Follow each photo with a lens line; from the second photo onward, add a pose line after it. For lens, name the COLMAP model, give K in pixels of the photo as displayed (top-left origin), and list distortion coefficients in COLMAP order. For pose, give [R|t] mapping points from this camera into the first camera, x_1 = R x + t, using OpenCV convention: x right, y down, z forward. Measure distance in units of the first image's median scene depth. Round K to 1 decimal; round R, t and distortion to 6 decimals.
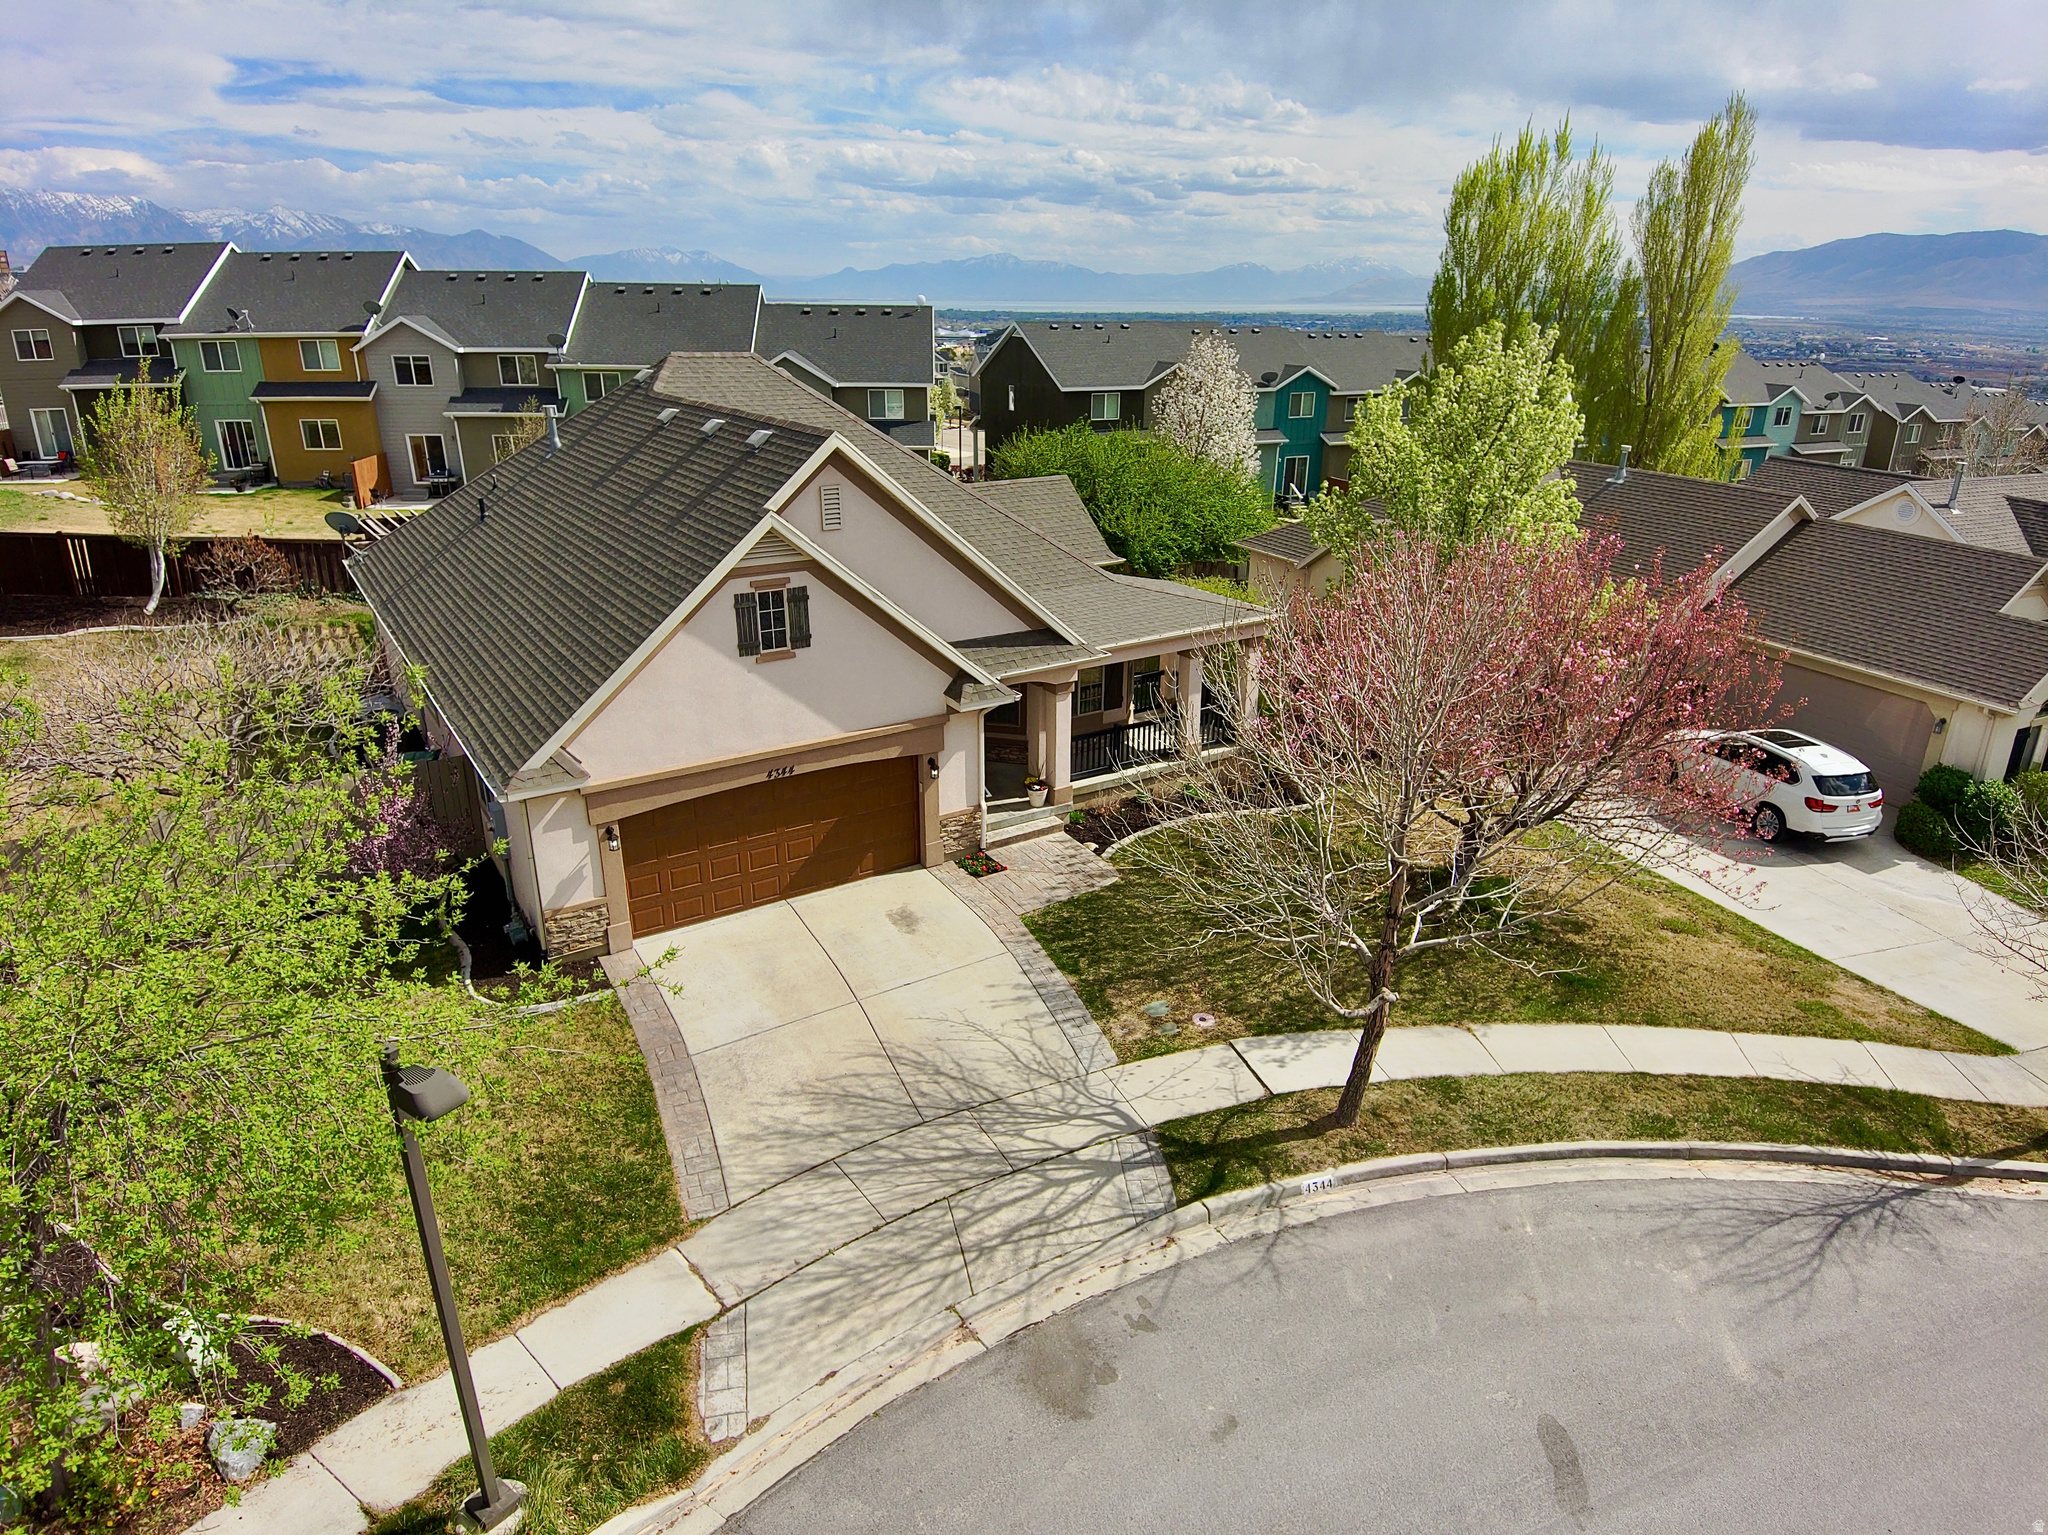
lens RADIAL K [[1207.1, 0, 1031.1], [0, 1207.1, 756.9], [0, 0, 1]] dist [0.084012, -0.112856]
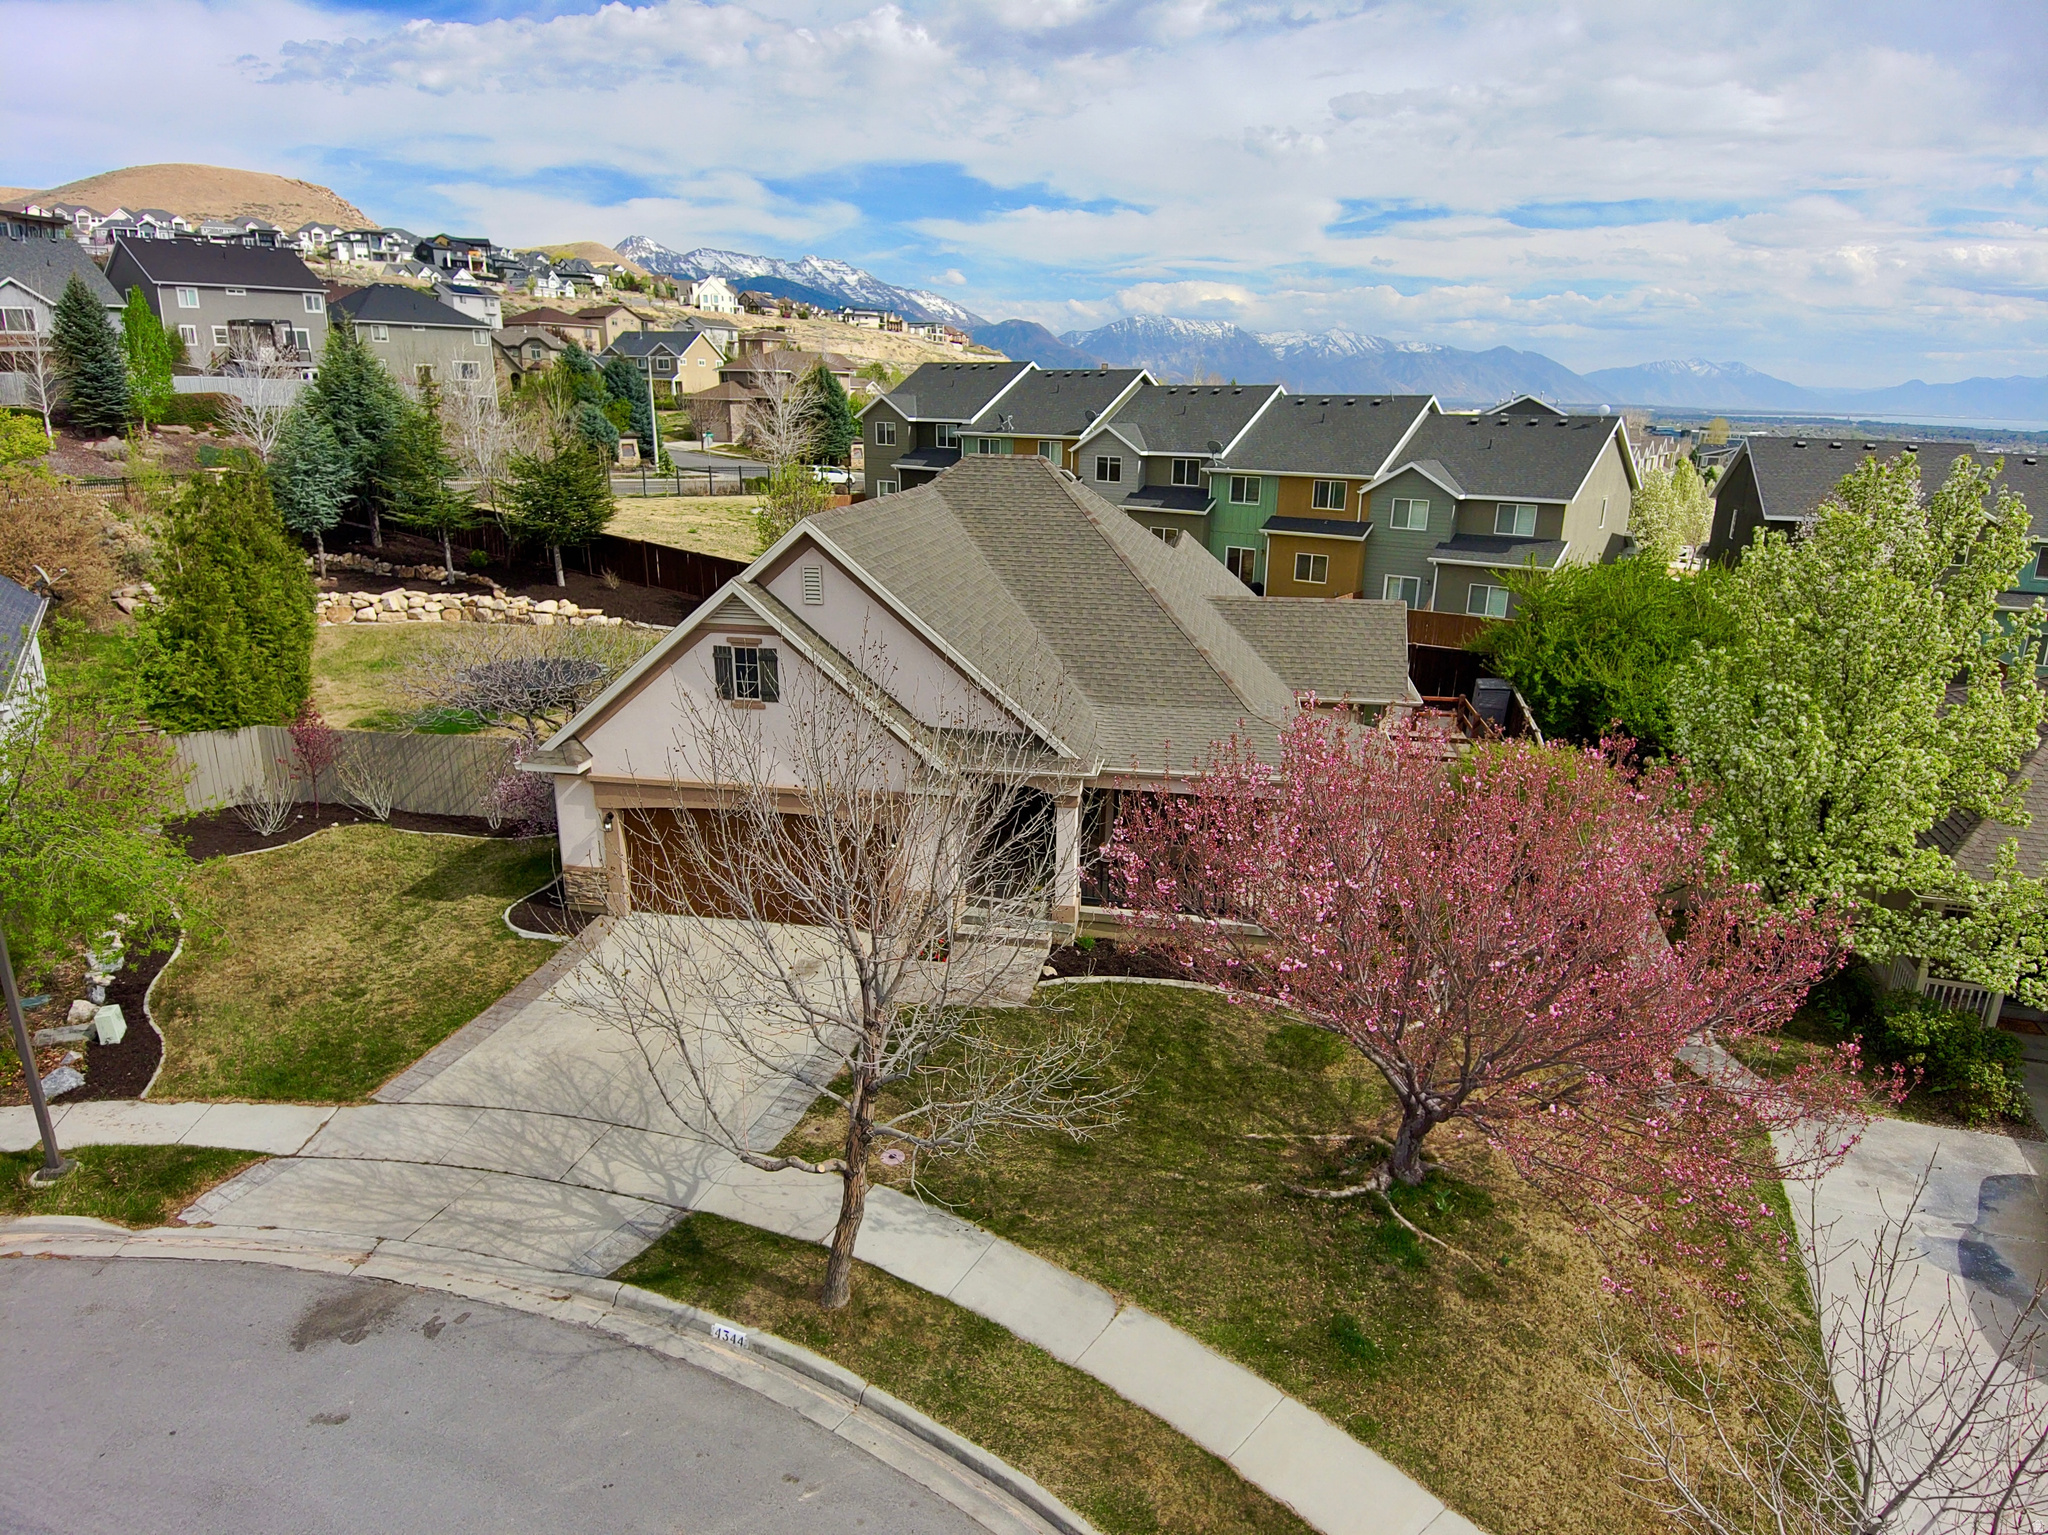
lens RADIAL K [[1207.1, 0, 1031.1], [0, 1207.1, 756.9], [0, 0, 1]] dist [0.084012, -0.112856]
pose [[0.736200, 0.193183, -0.648606, 0.801774], [-0.245222, 0.969411, 0.010394, -0.121524], [0.630774, 0.151401, 0.761053, 0.324640]]
